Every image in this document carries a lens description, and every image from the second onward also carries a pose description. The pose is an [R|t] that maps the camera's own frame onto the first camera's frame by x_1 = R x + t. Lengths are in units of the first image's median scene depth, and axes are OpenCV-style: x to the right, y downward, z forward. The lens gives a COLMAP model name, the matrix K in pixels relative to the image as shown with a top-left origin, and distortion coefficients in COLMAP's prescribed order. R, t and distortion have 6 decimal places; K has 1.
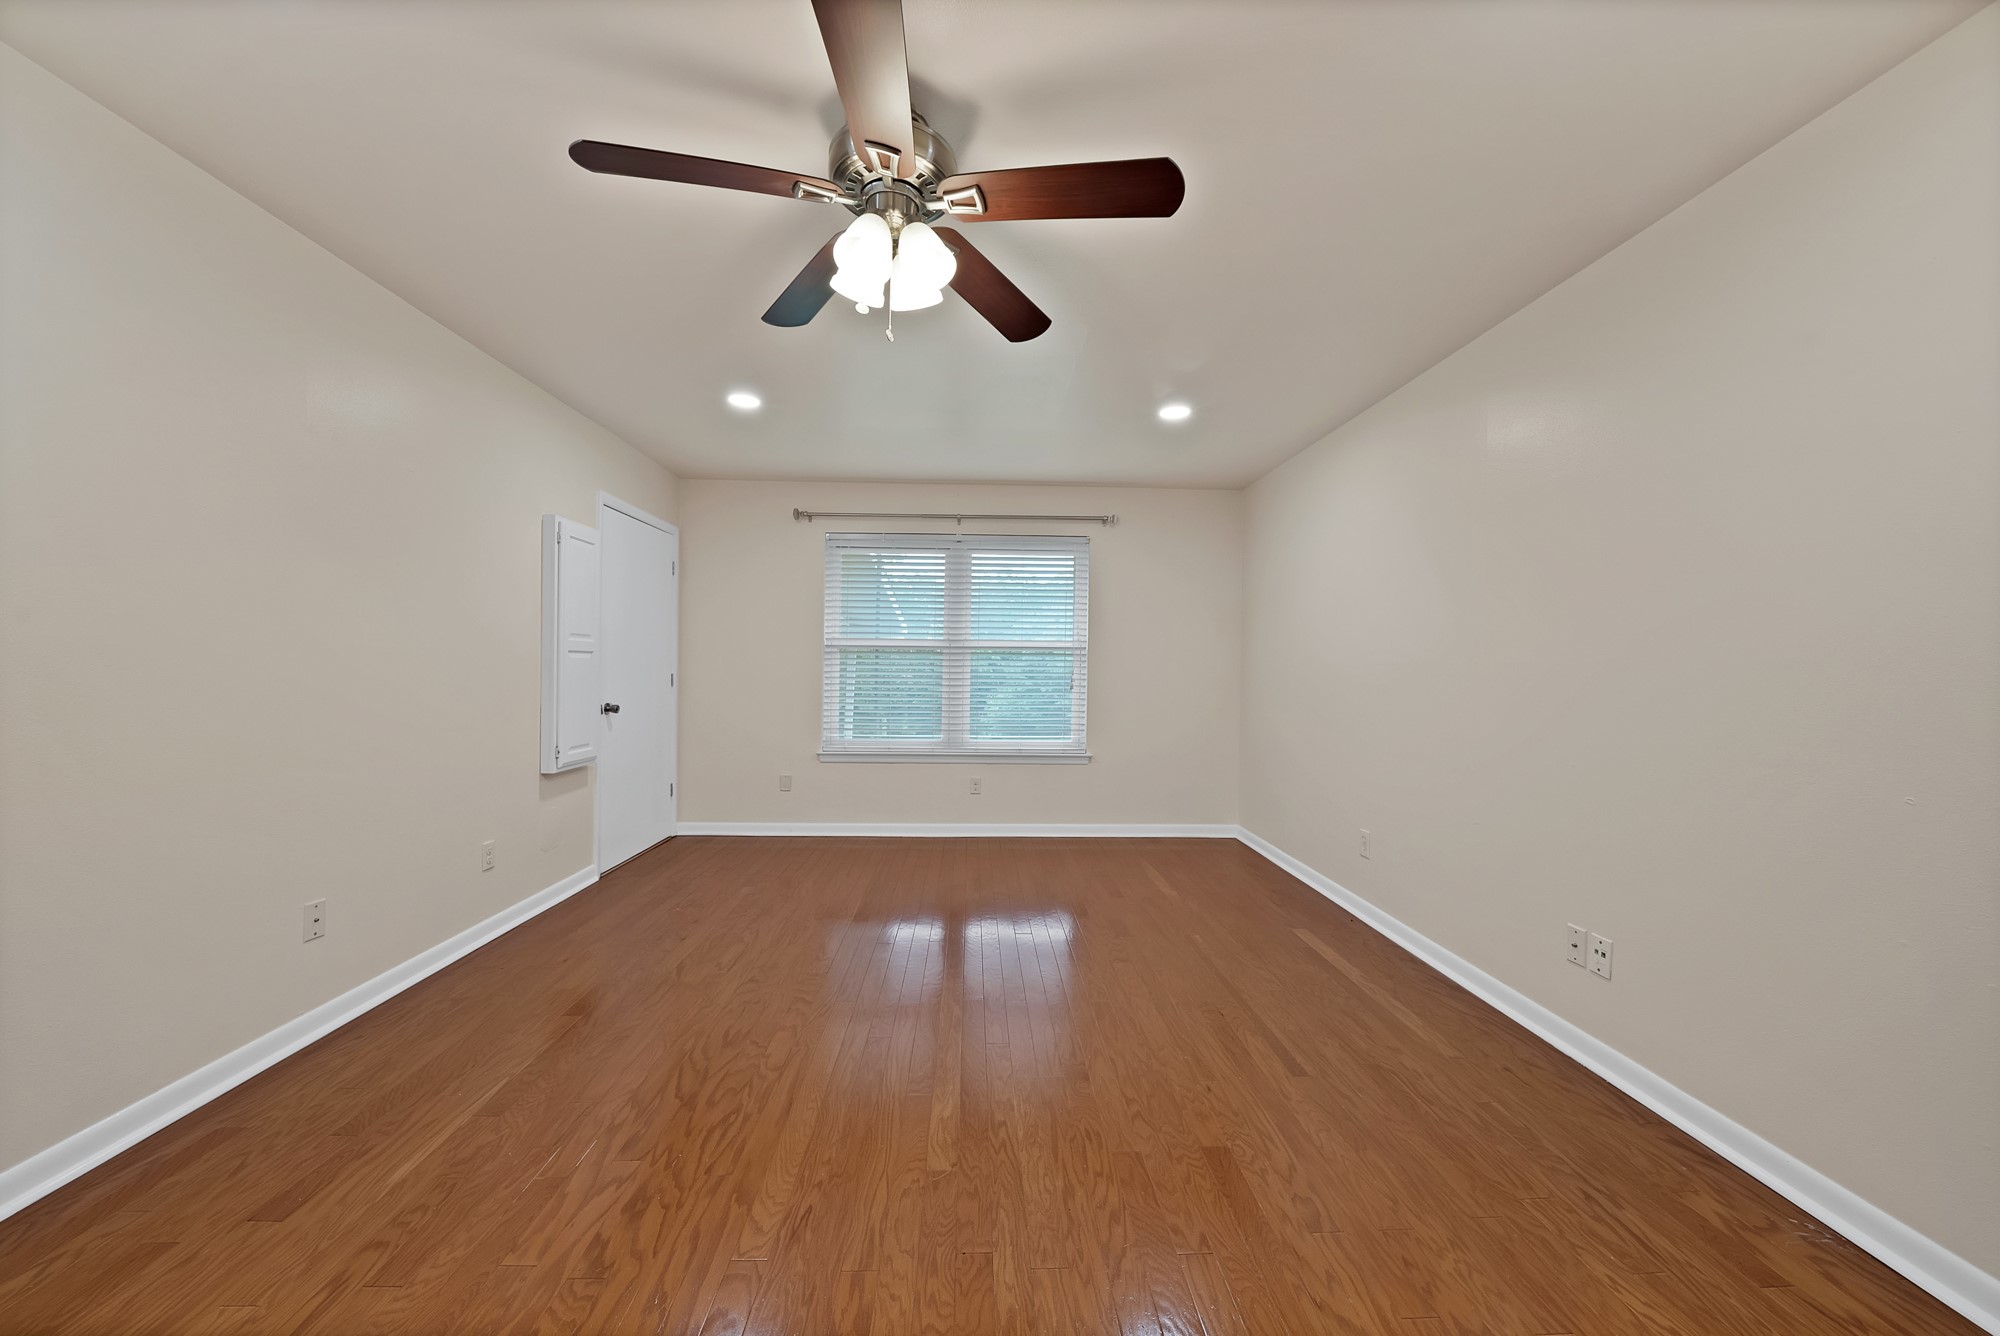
lens RADIAL K [[734.8, 0, 1007.8], [0, 734.8, 669.2], [0, 0, 1]] dist [-0.025298, 0.002014]
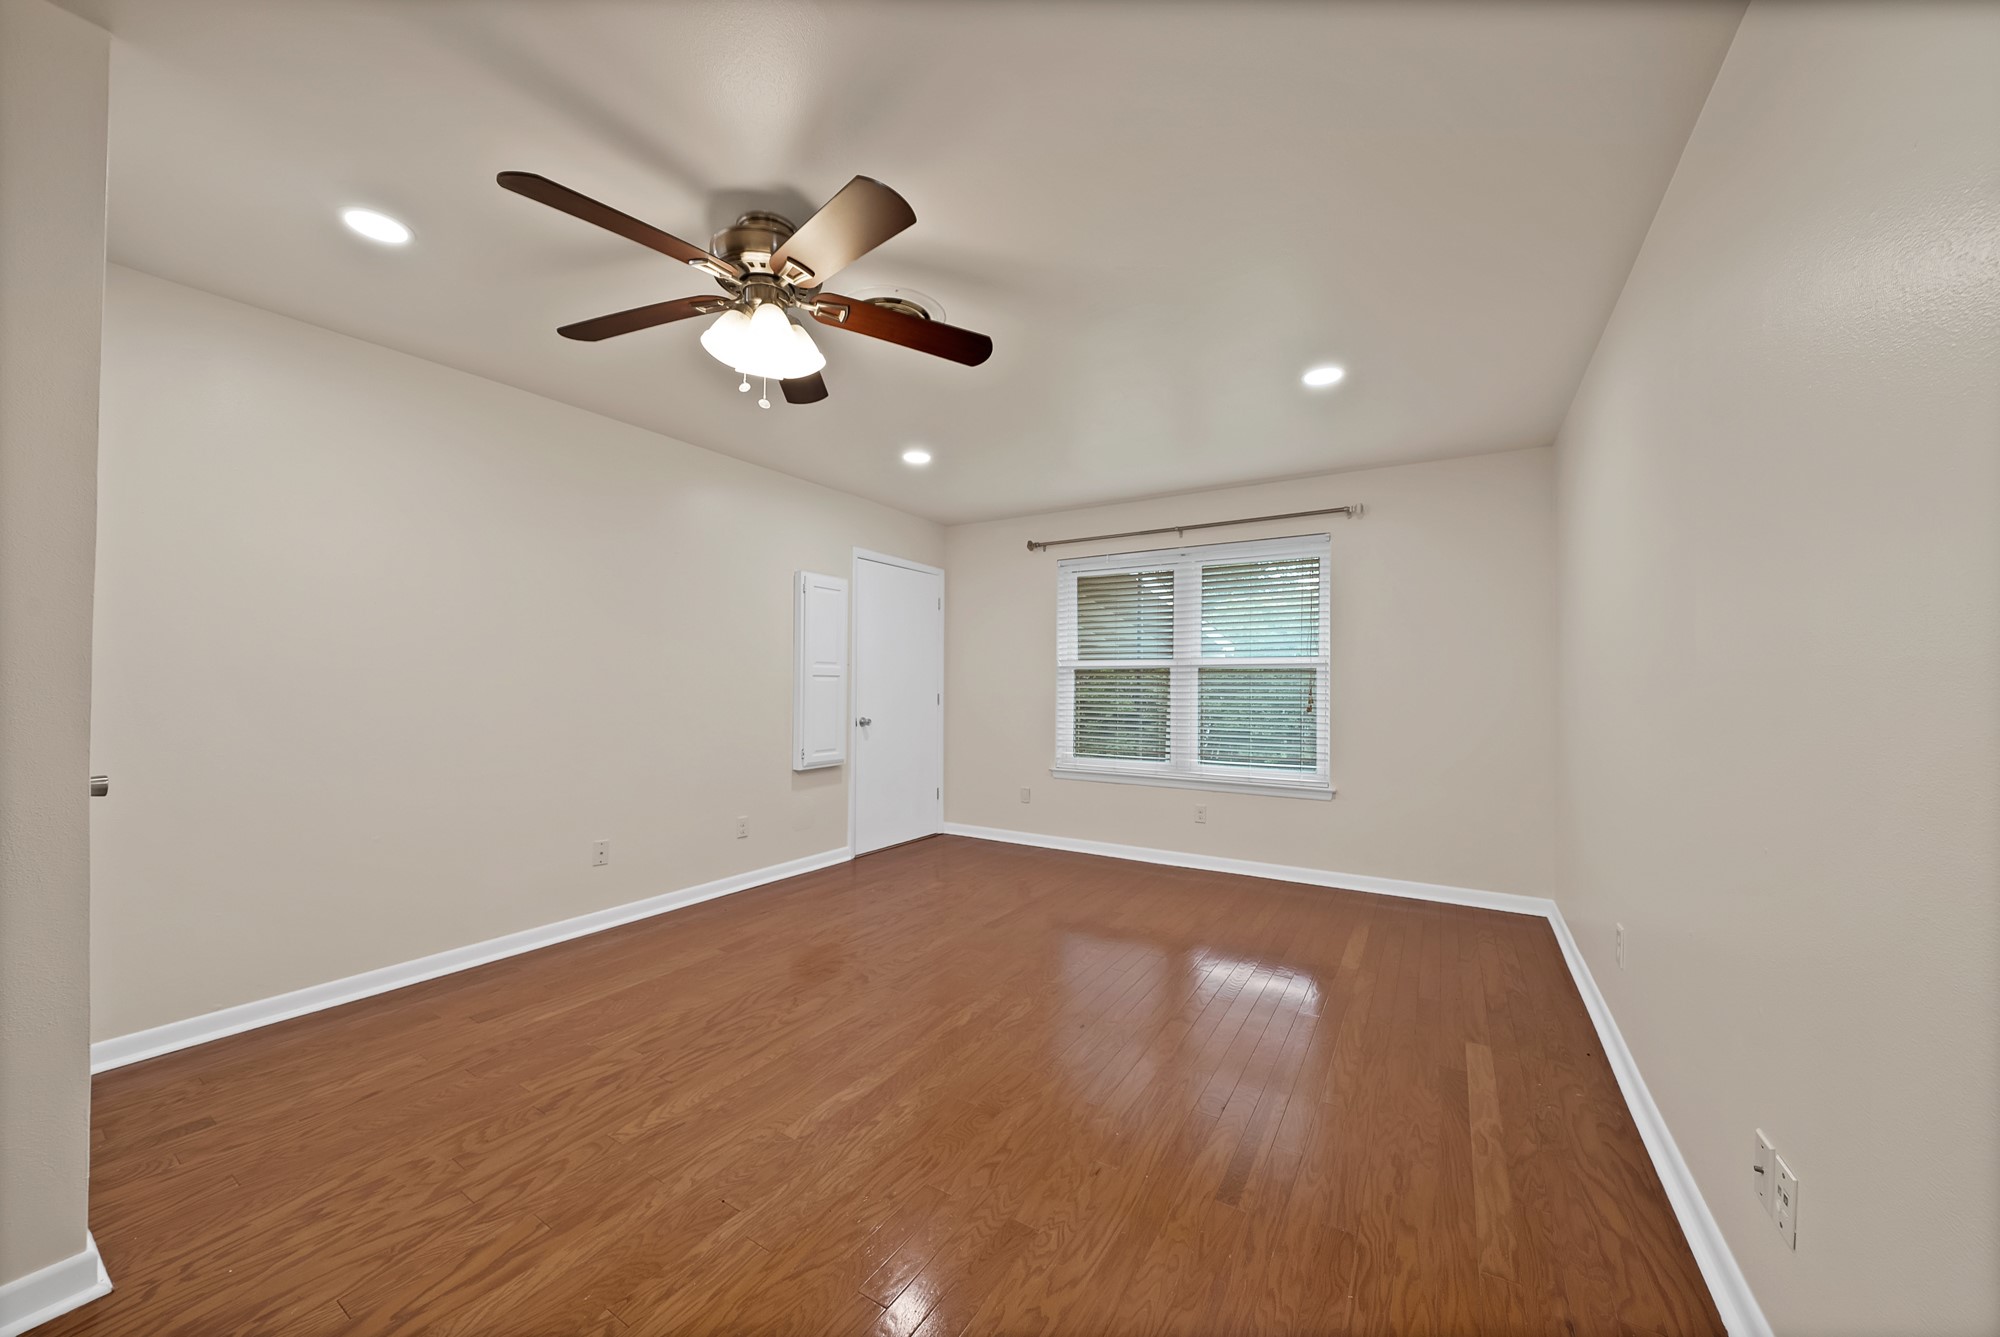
lens RADIAL K [[734.8, 0, 1001.1], [0, 734.8, 674.0], [0, 0, 1]] dist [-0.025298, 0.002014]
pose [[0.821251, -0.015176, -0.570365, 0.410463], [0.002588, 0.999735, -0.022875, 0.002765], [0.570561, 0.017310, 0.821073, 0.129534]]
